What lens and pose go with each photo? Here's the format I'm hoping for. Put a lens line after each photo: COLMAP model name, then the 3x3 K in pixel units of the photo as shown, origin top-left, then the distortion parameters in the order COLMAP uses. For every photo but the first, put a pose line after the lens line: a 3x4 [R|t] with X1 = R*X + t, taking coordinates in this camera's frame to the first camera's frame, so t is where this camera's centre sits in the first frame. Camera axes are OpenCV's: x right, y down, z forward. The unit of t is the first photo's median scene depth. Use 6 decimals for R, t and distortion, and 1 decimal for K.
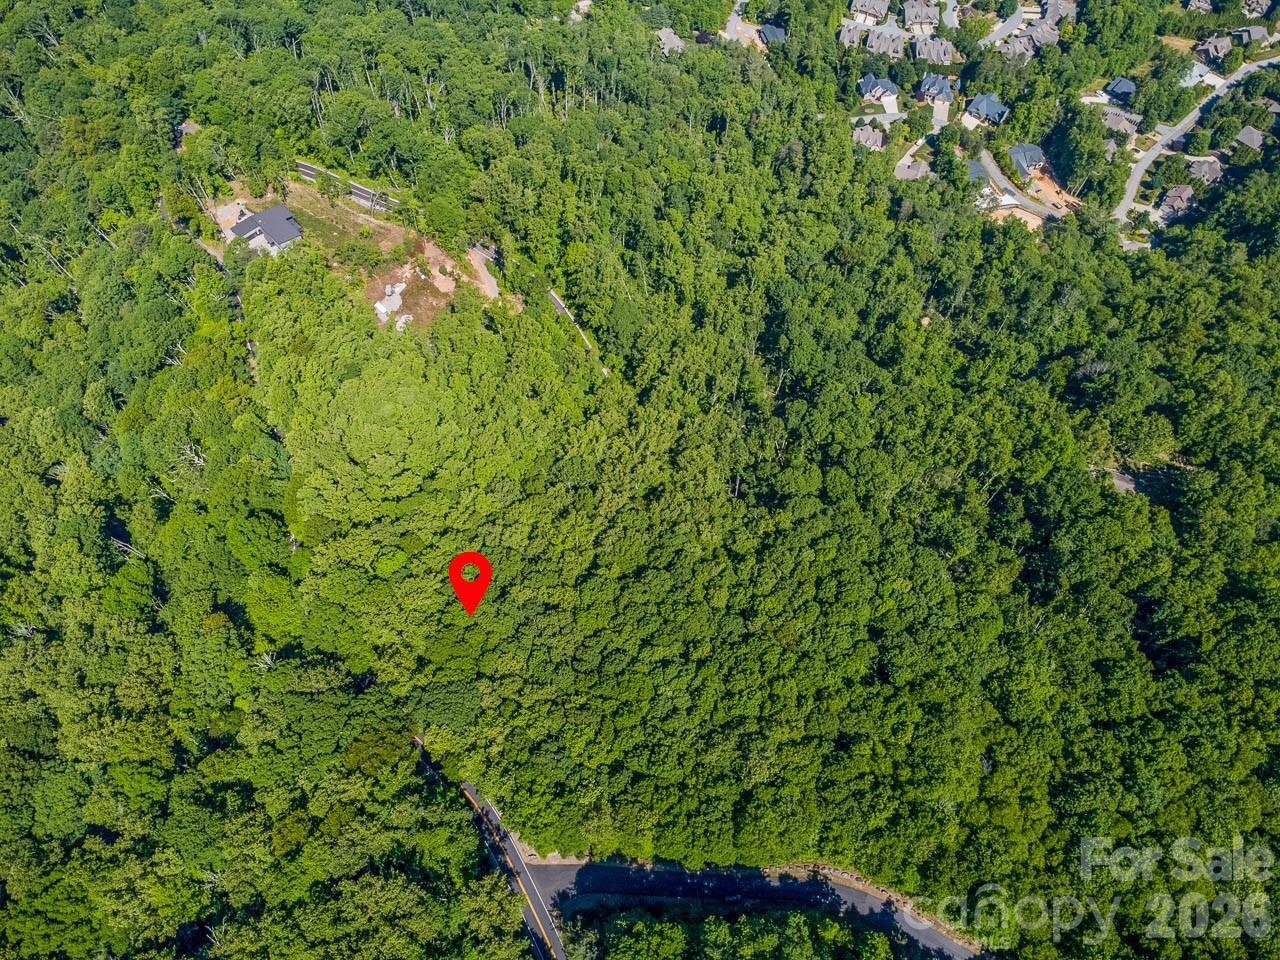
lens RADIAL K [[902.1, 0, 637.9], [0, 902.1, 479.5], [0, 0, 1]] dist [0.003616, 0.002143]
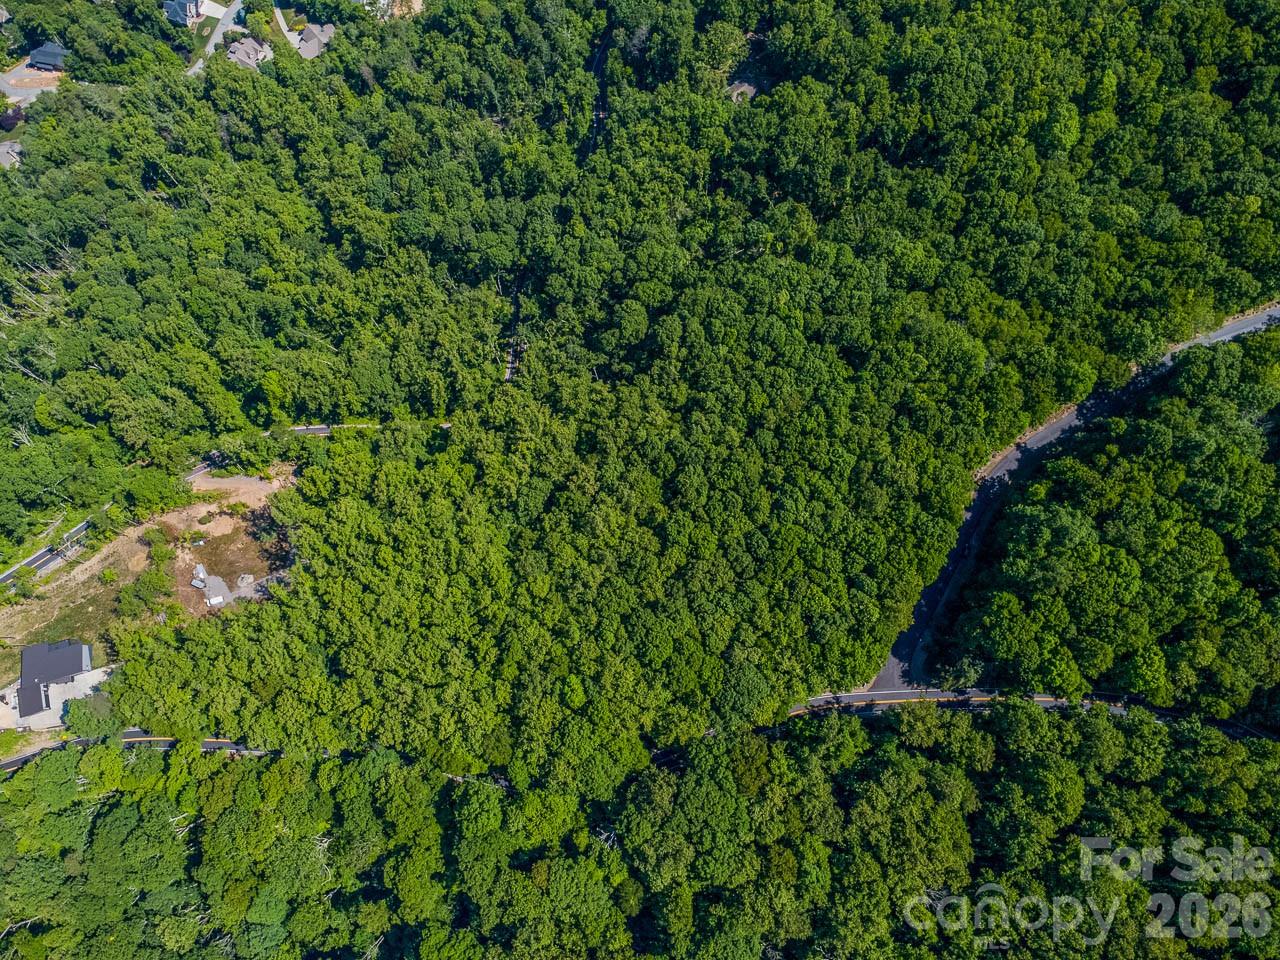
lens RADIAL K [[902.1, 0, 637.9], [0, 902.1, 479.5], [0, 0, 1]] dist [0.003616, 0.002143]
pose [[0.470025, -0.856876, 0.211756, -0.209050], [0.790293, 0.515393, 0.331373, -0.258403], [-0.393083, 0.011596, 0.919430, 0.026869]]
